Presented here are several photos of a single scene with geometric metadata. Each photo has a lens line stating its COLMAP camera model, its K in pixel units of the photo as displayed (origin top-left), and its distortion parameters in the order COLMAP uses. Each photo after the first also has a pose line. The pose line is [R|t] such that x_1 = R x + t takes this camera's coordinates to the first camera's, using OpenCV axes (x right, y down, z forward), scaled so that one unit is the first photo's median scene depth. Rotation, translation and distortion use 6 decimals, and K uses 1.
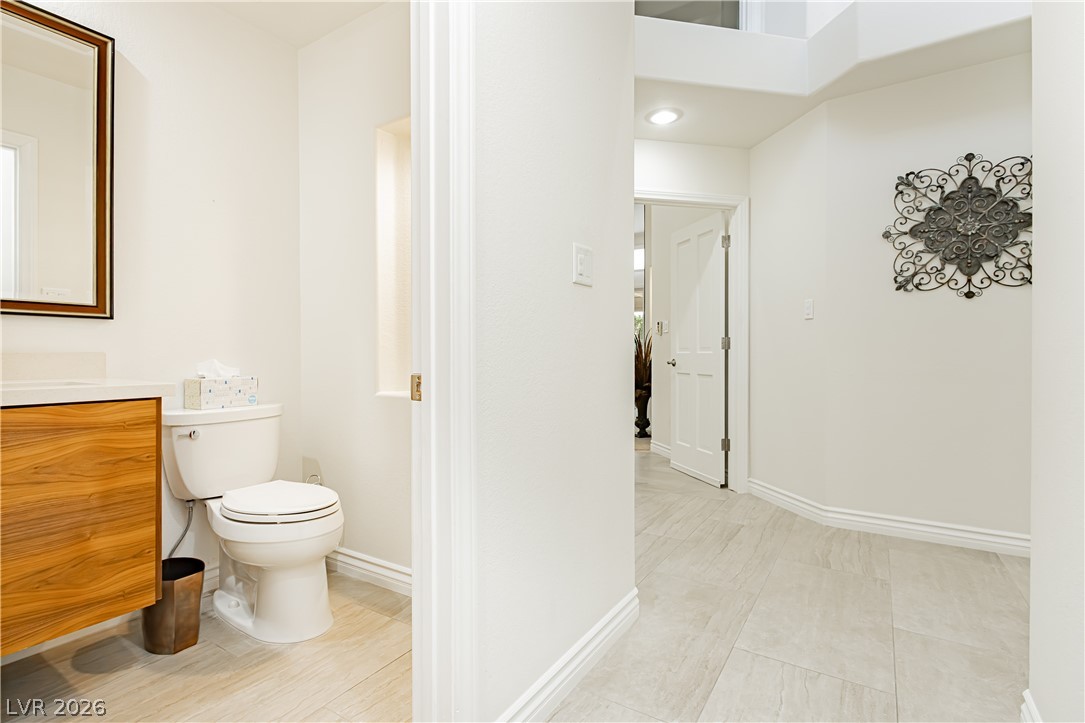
lens RADIAL K [[531.2, 0, 545.7], [0, 531.2, 355.7], [0, 0, 1]] dist [0.013418, -0.004379]
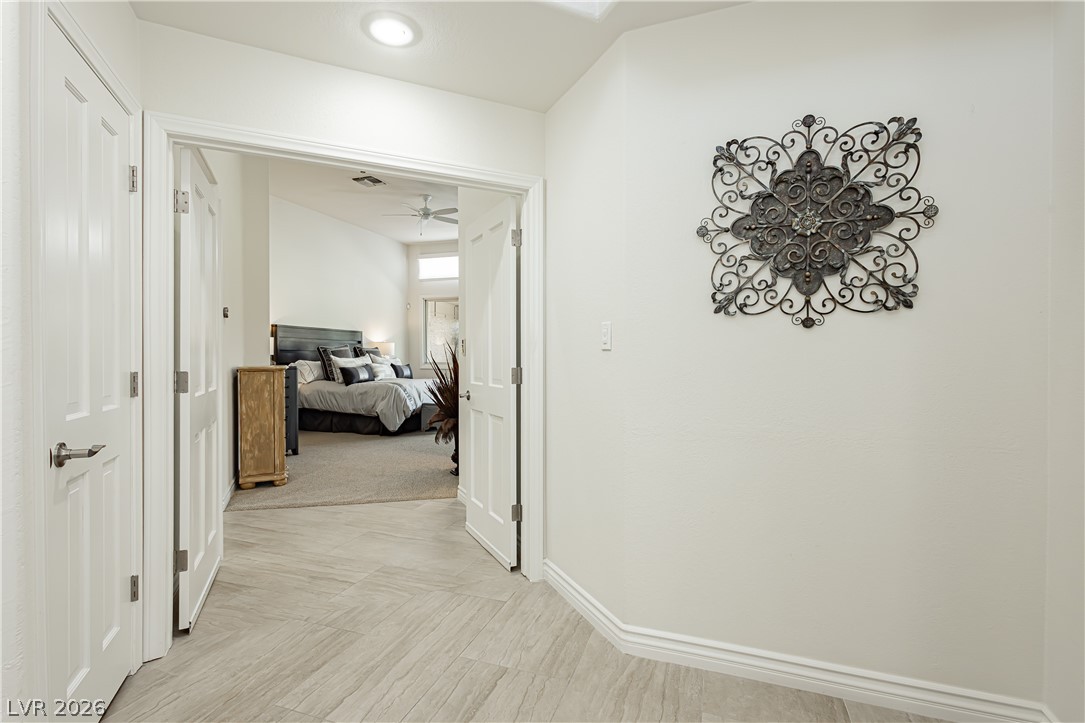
lens RADIAL K [[531.2, 0, 537.8], [0, 531.2, 362.6], [0, 0, 1]] dist [0.013418, -0.004379]
pose [[0.975170, -0.001323, 0.221452, 0.293206], [0.000768, 0.999996, 0.002592, -0.062927], [-0.221455, -0.002357, 0.975168, 0.397030]]
